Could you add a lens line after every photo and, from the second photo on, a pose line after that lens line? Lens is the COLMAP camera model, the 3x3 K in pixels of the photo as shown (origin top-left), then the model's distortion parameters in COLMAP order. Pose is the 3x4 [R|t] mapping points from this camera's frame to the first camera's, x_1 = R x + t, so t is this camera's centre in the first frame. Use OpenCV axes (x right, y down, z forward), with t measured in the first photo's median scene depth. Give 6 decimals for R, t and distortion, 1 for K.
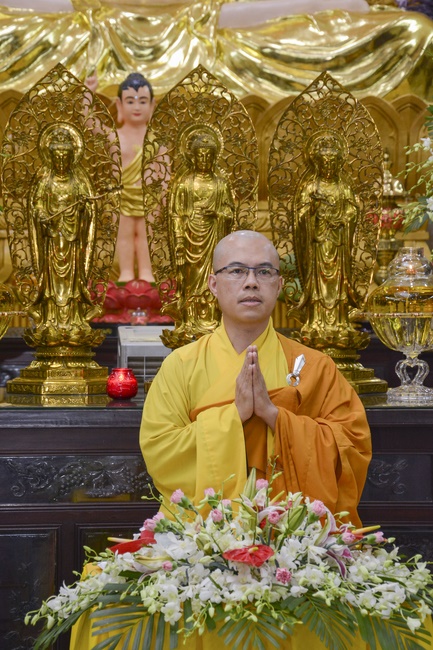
lens RADIAL K [[1843.1, 0, 216.5], [0, 1843.1, 324.9], [0, 0, 1]] dist [0.004463, 0.000000]
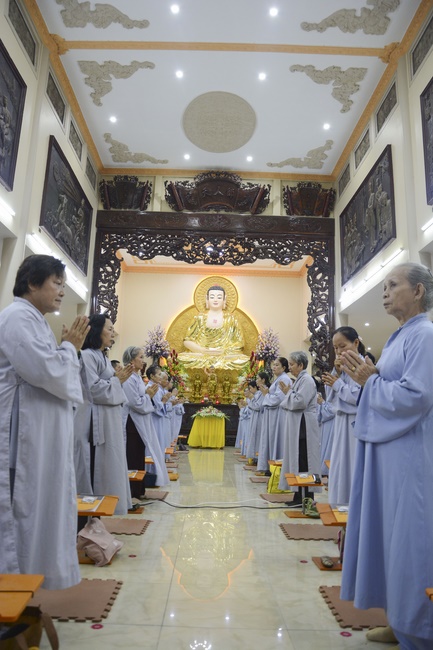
lens RADIAL K [[513.5, 0, 216.1], [0, 513.5, 325.9], [0, 0, 1]] dist [-0.084294, -0.003257]
pose [[0.996156, 0.011176, -0.086881, 0.142004], [-0.026820, 0.983110, -0.181040, 0.071690], [0.083390, 0.182674, 0.979631, -0.976964]]
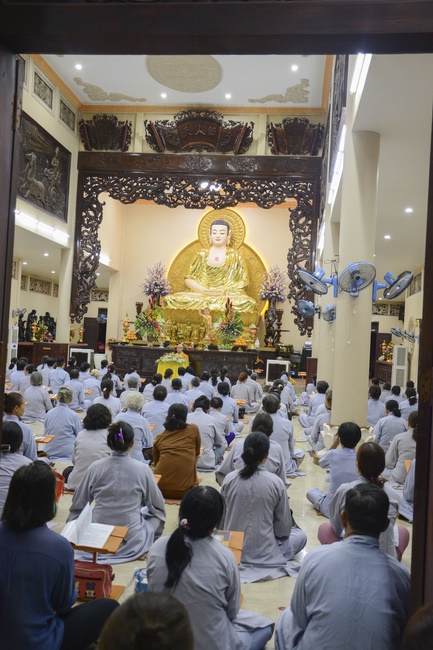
lens RADIAL K [[674.5, 0, 216.6], [0, 674.5, 324.0], [0, 0, 1]] dist [0.086250, 0.000000]
pose [[0.974807, 0.042140, -0.219035, 0.543154], [-0.052016, 0.997864, -0.039516, 0.025805], [0.216902, 0.049914, 0.974916, -1.459093]]
